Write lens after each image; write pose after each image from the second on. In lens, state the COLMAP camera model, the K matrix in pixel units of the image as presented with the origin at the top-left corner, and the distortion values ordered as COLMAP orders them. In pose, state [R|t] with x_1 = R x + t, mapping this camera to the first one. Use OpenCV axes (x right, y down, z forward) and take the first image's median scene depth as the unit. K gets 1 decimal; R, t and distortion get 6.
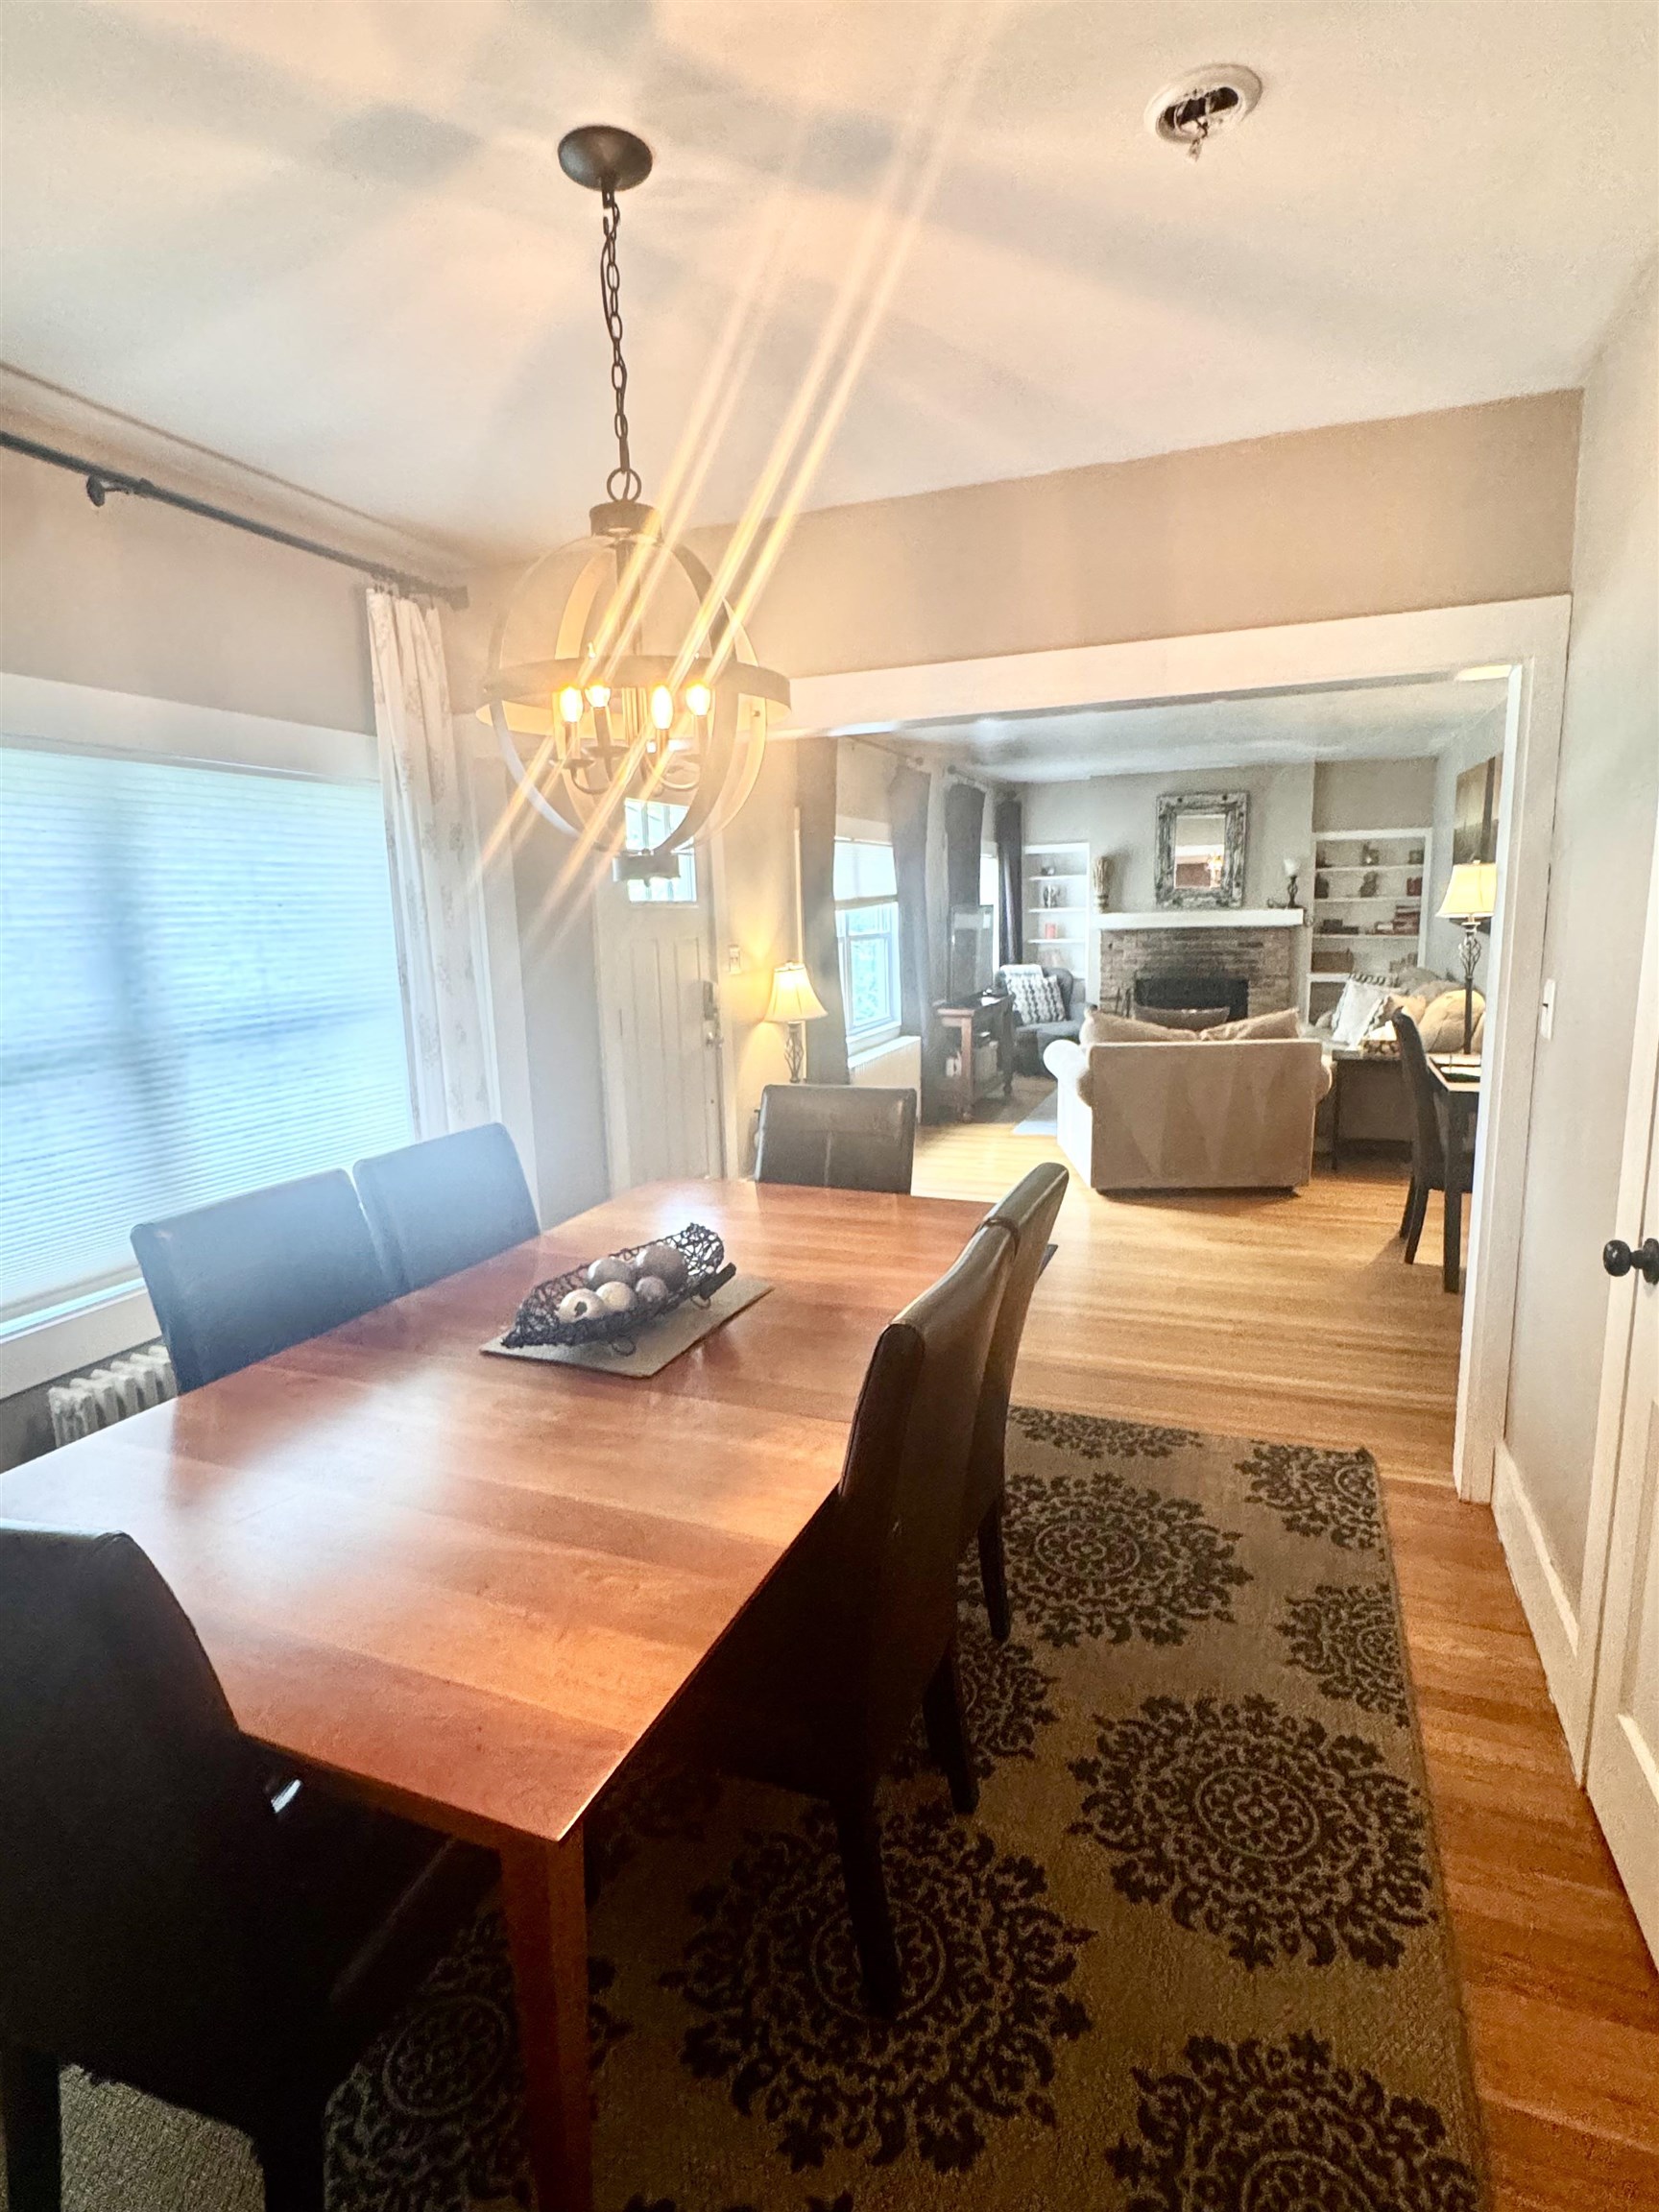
lens RADIAL K [[1121.6, 0, 834.5], [0, 1121.6, 1131.2], [0, 0, 1]] dist [-0.003915, 0.001256]
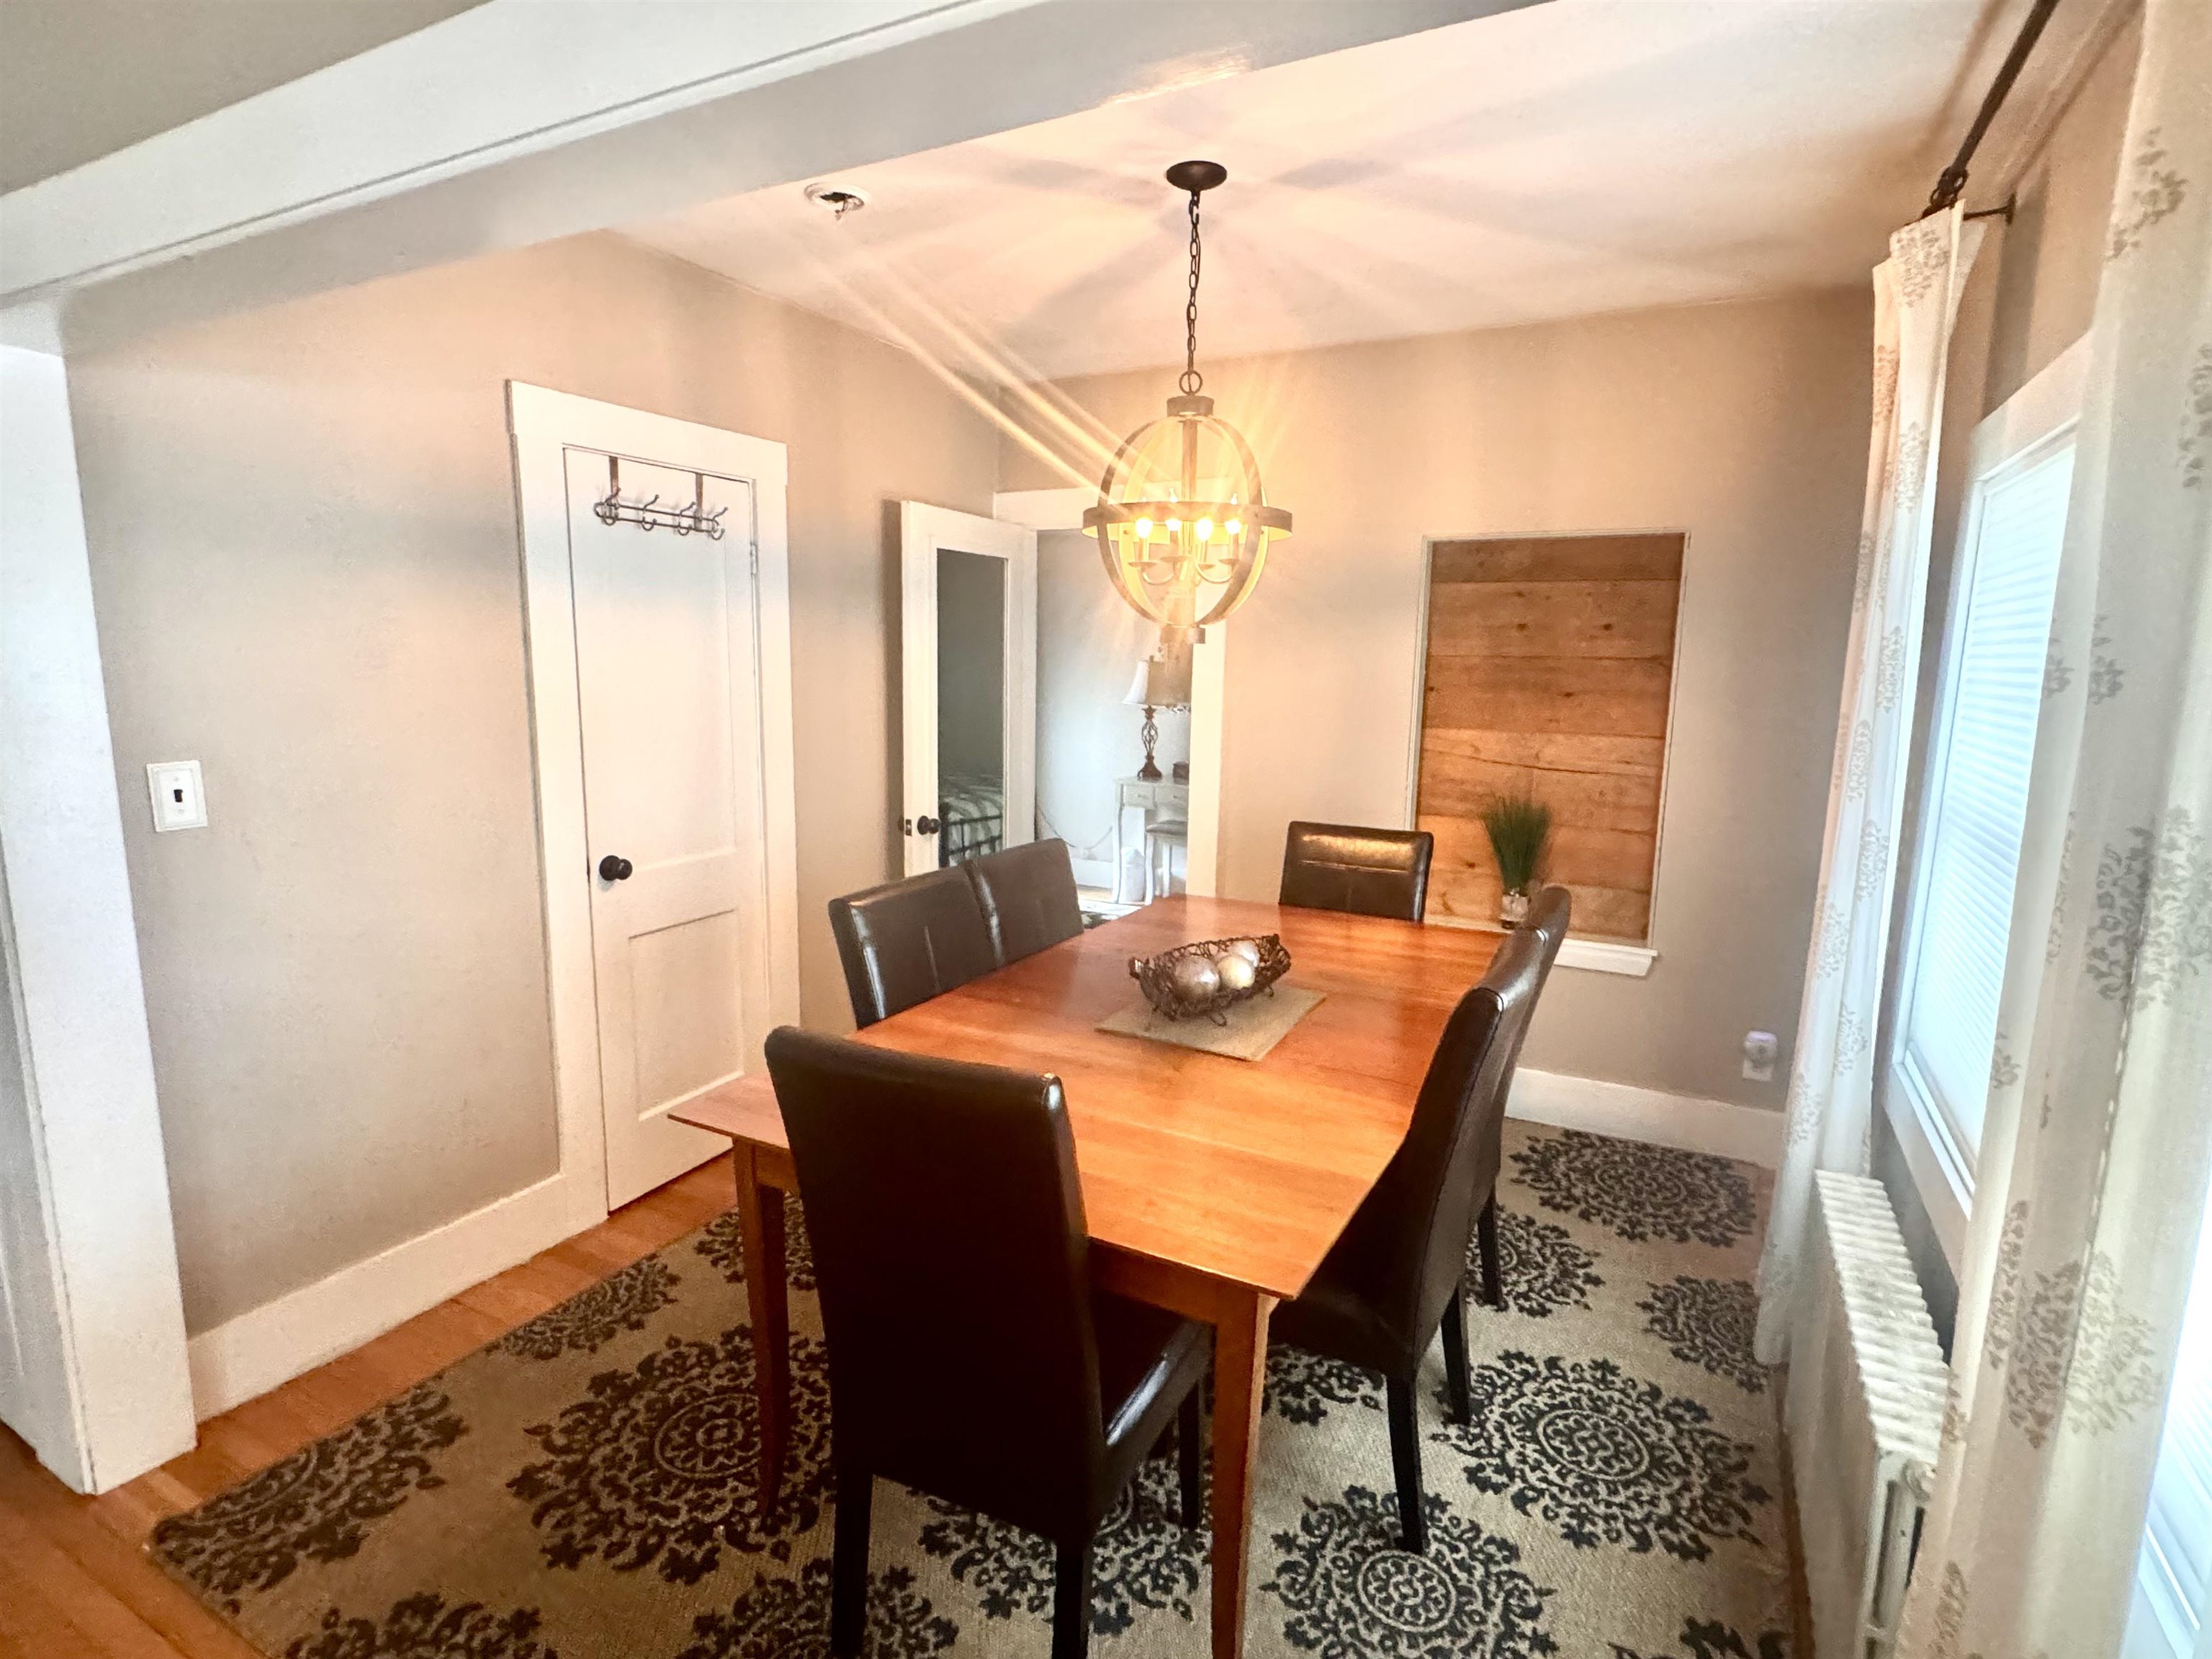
lens RADIAL K [[1121.6, 0, 1109.8], [0, 1121.6, 822.1], [0, 0, 1]] dist [-0.003915, 0.001256]
pose [[-0.994180, -0.000920, 0.107732, -0.042602], [0.035899, 0.939989, 0.339312, -0.092055], [-0.101579, 0.341205, -0.934484, 0.455989]]
